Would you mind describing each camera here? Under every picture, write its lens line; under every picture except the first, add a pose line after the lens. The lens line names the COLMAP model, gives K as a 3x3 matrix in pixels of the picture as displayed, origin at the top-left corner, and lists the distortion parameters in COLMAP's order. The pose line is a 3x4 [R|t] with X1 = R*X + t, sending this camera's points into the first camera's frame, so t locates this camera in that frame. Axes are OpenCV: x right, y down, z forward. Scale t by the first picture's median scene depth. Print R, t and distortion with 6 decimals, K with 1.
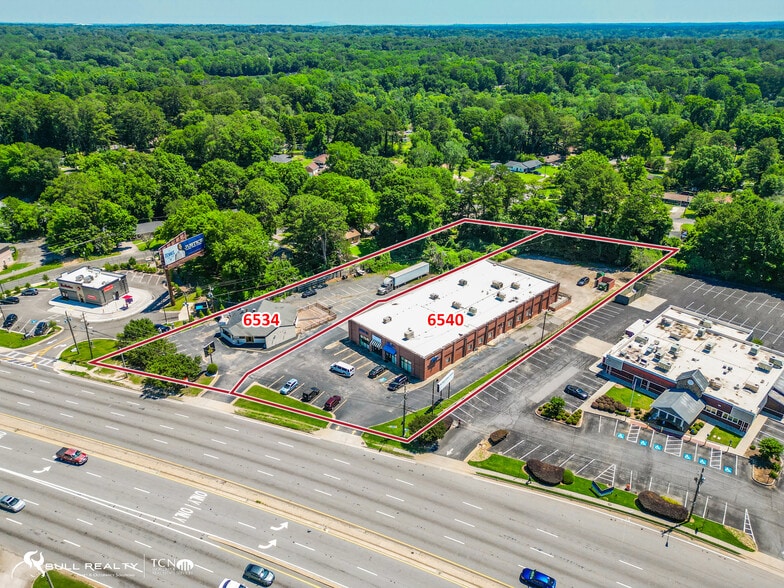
lens RADIAL K [[547.9, 0, 390.1], [0, 547.9, 293.7], [0, 0, 1]] dist [0.072292, -0.071186]
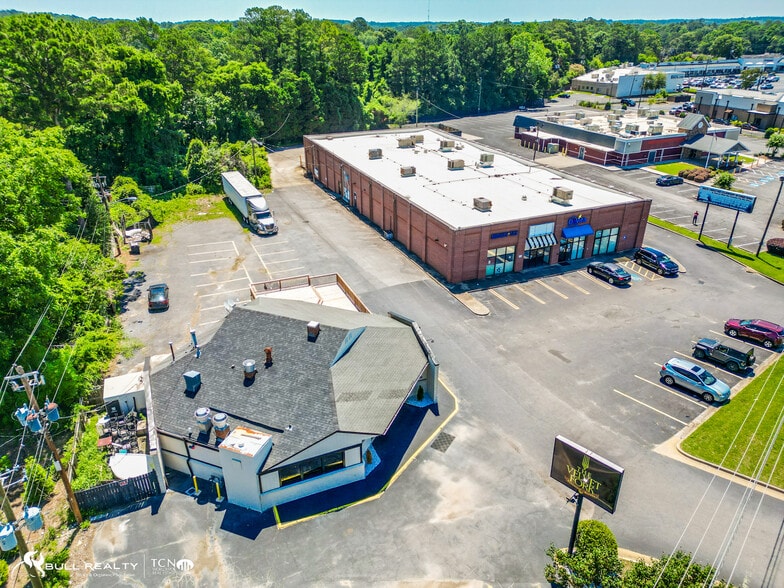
lens RADIAL K [[547.9, 0, 390.1], [0, 547.9, 293.7], [0, 0, 1]] dist [0.072292, -0.071186]
pose [[0.356484, -0.406840, 0.841071, -0.386996], [0.407264, 0.877852, 0.252014, -0.029389], [-0.840865, 0.252699, 0.478632, 0.737308]]
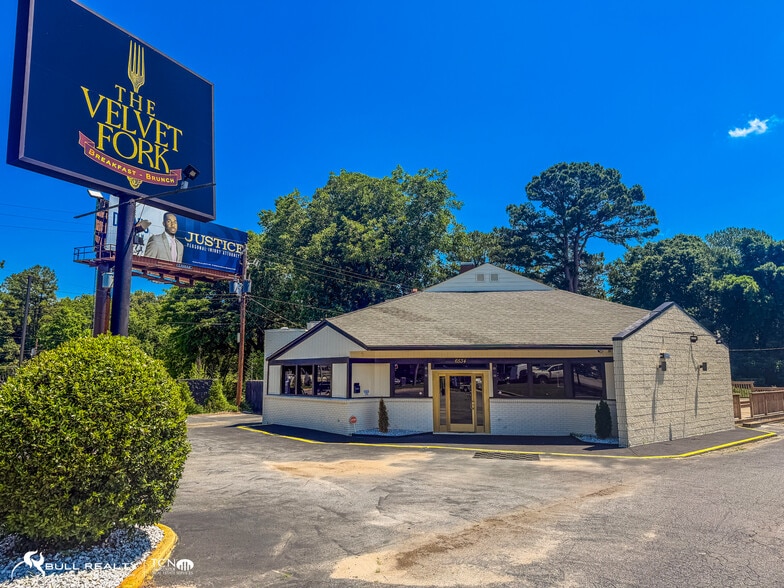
lens RADIAL K [[547.9, 0, 390.1], [0, 547.9, 293.7], [0, 0, 1]] dist [0.072292, -0.071186]
pose [[0.997899, -0.008338, -0.064250, -0.227734], [-0.028588, 0.833249, -0.552159, 0.118867], [0.058140, 0.552835, 0.831260, 0.744530]]
